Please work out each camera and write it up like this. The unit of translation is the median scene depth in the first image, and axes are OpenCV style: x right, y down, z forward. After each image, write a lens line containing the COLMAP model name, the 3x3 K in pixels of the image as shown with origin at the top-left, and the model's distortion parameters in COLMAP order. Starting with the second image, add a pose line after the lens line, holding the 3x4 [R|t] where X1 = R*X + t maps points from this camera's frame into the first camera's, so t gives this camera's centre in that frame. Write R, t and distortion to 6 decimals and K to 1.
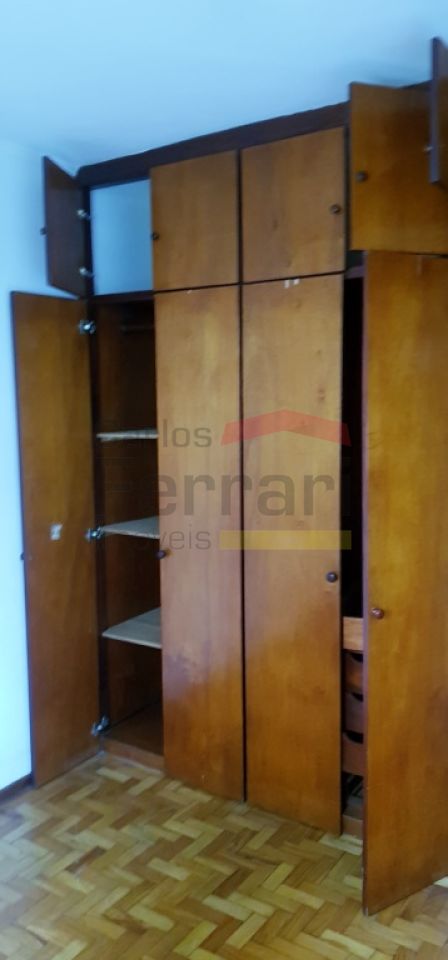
lens RADIAL K [[743.1, 0, 221.5], [0, 743.1, 478.1], [0, 0, 1]] dist [0.009835, -0.005436]
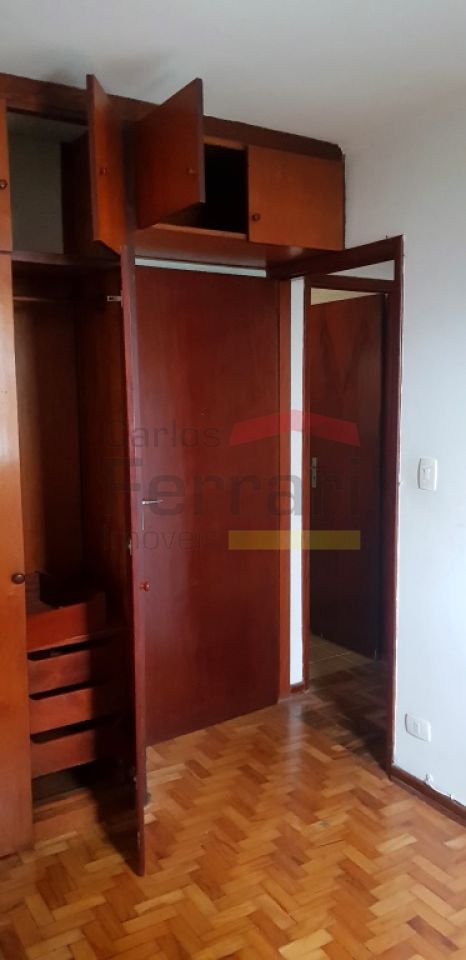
lens RADIAL K [[752.3, 0, 231.8], [0, 752.3, 476.6], [0, 0, 1]] dist [-0.017602, -0.010886]
pose [[0.427992, -0.097779, 0.898478, -0.652707], [0.101385, 0.993050, 0.059776, -0.026448], [-0.898078, 0.065509, 0.434931, 0.390225]]
